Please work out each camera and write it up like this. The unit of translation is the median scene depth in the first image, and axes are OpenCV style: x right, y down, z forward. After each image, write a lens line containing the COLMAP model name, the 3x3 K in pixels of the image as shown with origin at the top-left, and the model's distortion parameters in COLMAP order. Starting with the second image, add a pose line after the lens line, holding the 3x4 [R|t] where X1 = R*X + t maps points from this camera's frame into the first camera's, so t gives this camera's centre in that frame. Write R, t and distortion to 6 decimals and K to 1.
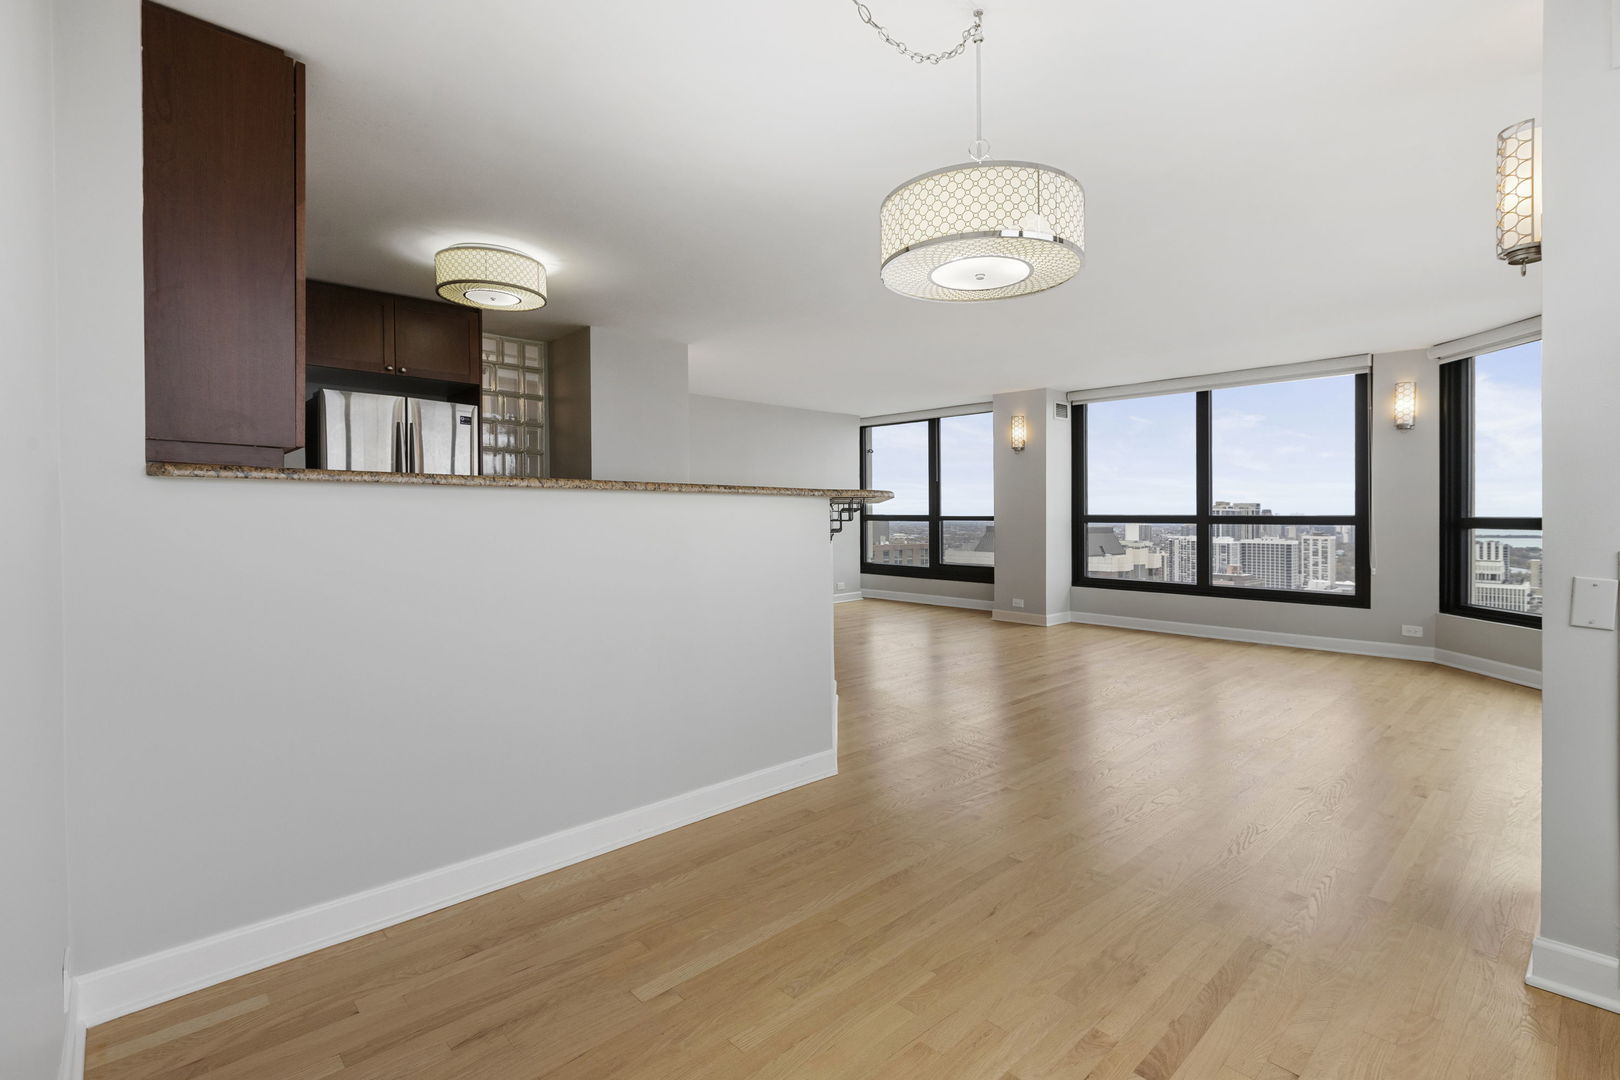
lens RADIAL K [[725.9, 0, 807.3], [0, 725.9, 513.9], [0, 0, 1]] dist [0.005277, -0.003104]
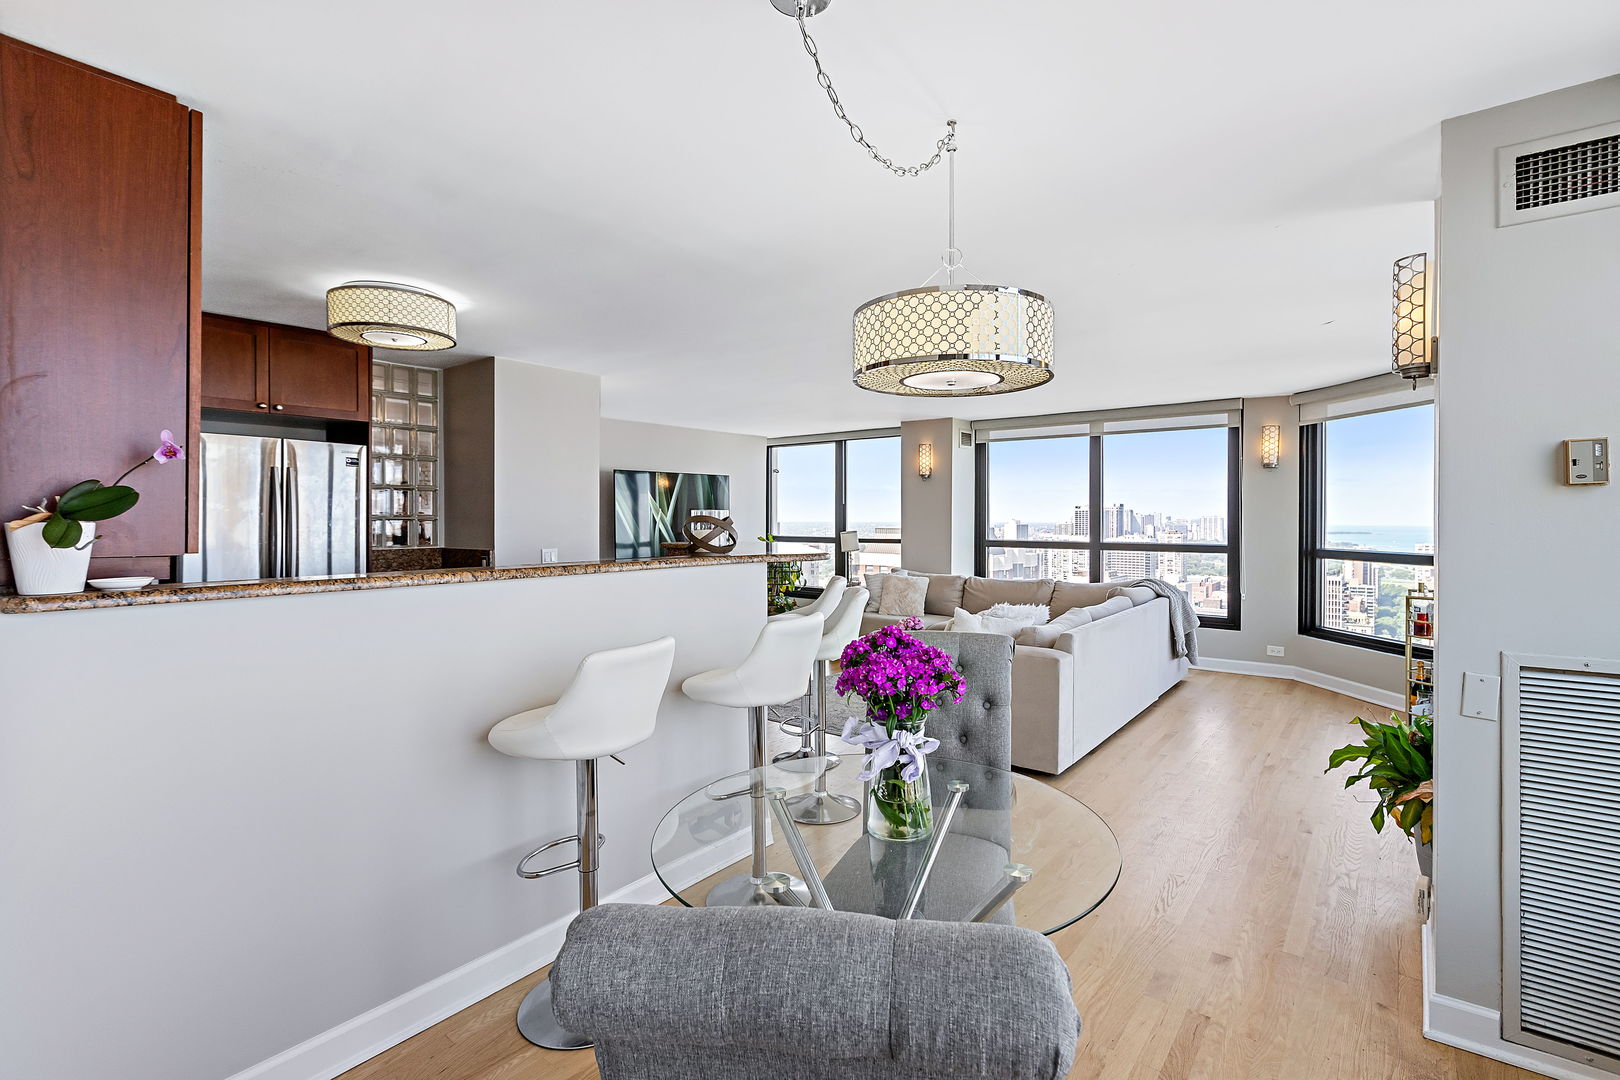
lens RADIAL K [[737.5, 0, 812.0], [0, 737.5, 515.7], [0, 0, 1]] dist [0.002127, 0.000167]
pose [[0.988628, 0.004186, 0.150322, -0.037117], [-0.003250, 0.999974, -0.006470, -0.048672], [-0.150345, 0.005907, 0.988616, 0.009022]]
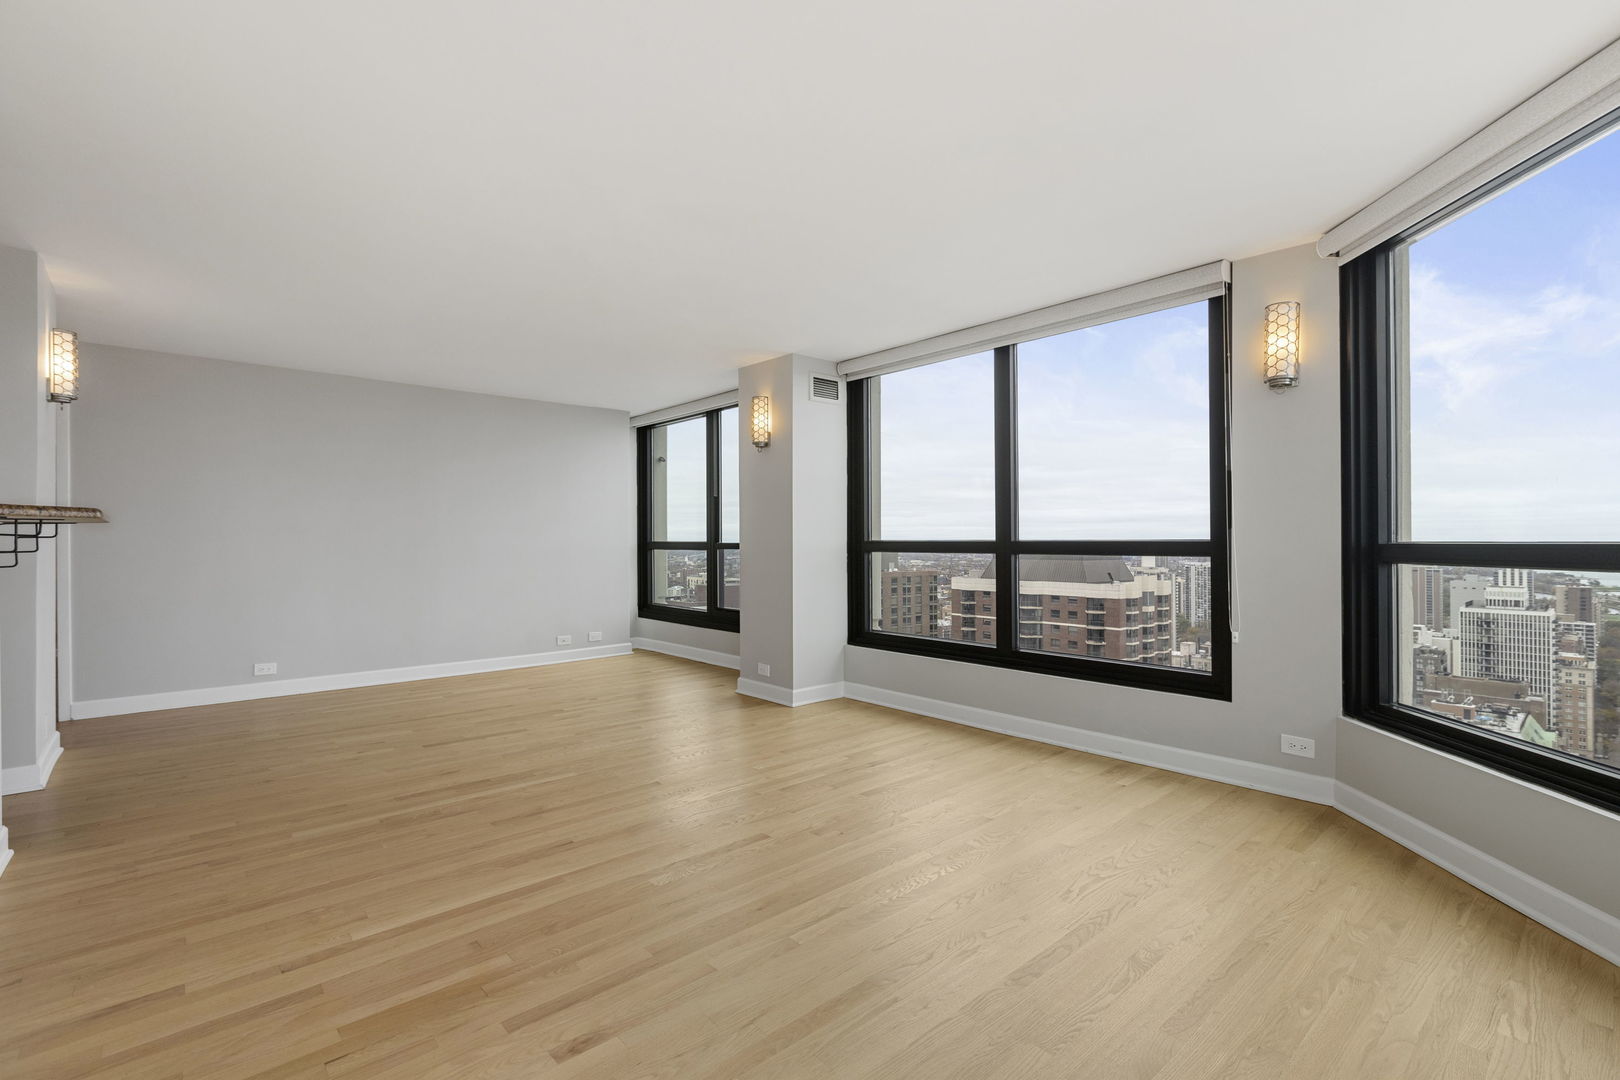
lens RADIAL K [[721.6, 0, 800.3], [0, 721.6, 536.1], [0, 0, 1]] dist [0.000442, 0.000145]
pose [[0.999676, -0.002354, -0.025344, 0.644954], [0.002185, 0.999975, -0.006692, 0.003052], [0.025359, 0.006635, 0.999656, 0.604014]]
